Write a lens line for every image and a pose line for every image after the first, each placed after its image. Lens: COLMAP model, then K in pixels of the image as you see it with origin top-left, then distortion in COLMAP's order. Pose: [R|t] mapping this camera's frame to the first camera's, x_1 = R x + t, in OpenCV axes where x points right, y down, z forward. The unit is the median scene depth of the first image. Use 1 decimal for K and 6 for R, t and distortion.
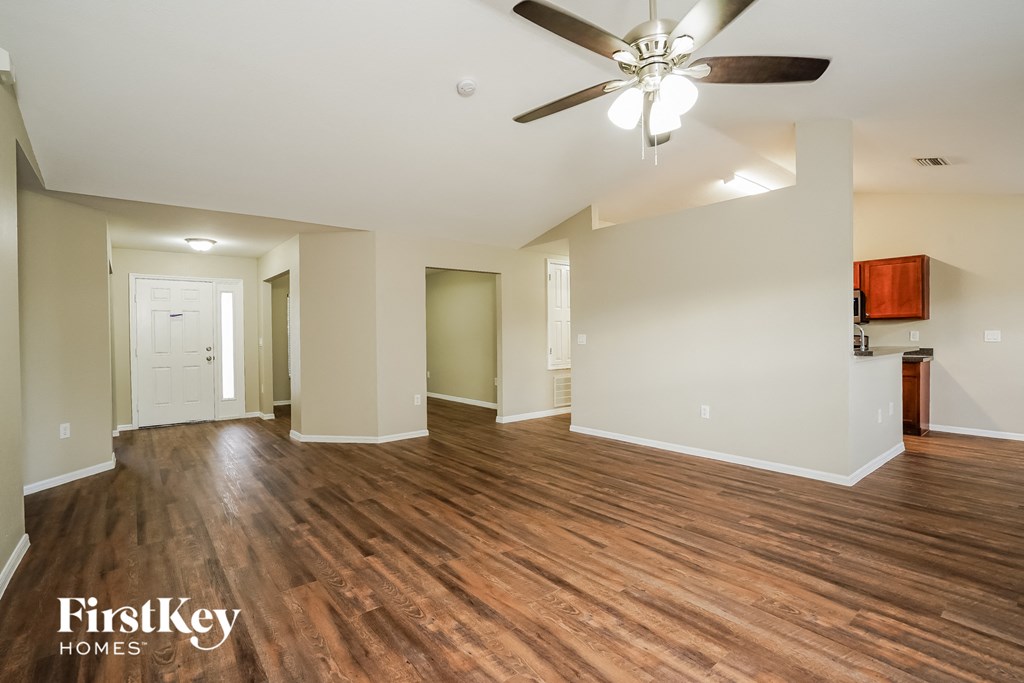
lens RADIAL K [[476.7, 0, 503.3], [0, 476.7, 340.6], [0, 0, 1]] dist [0.015121, 0.000684]
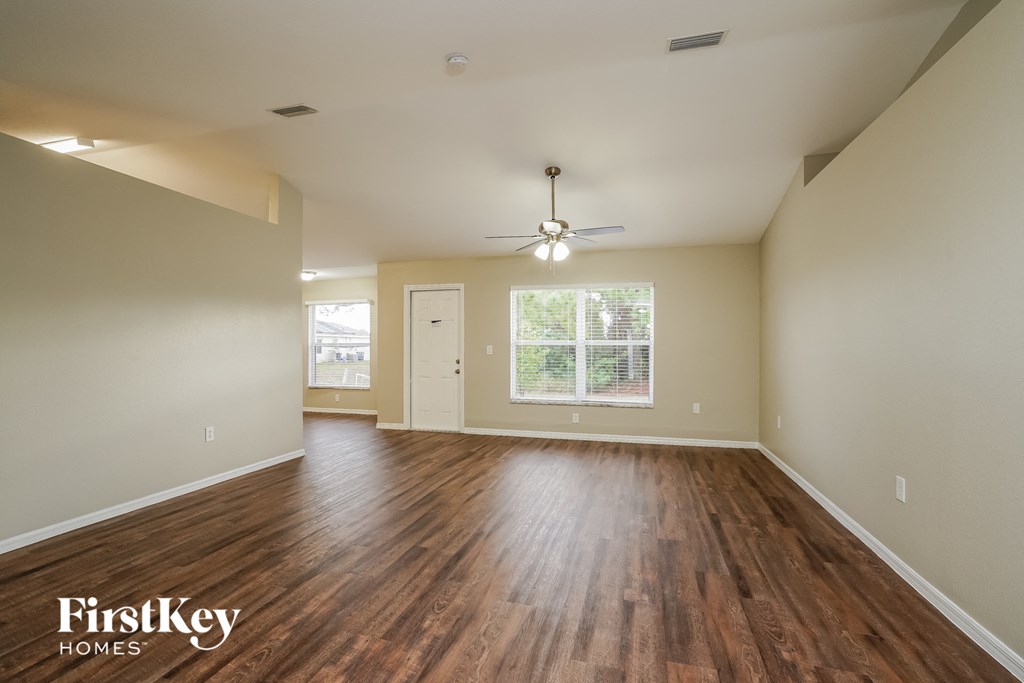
lens RADIAL K [[476.7, 0, 504.6], [0, 476.7, 344.1], [0, 0, 1]] dist [0.015121, 0.000684]
pose [[-0.581249, 0.019487, 0.813493, -0.877233], [0.011704, 0.999810, -0.015588, 0.005839], [-0.813642, 0.000461, -0.581366, 1.523953]]
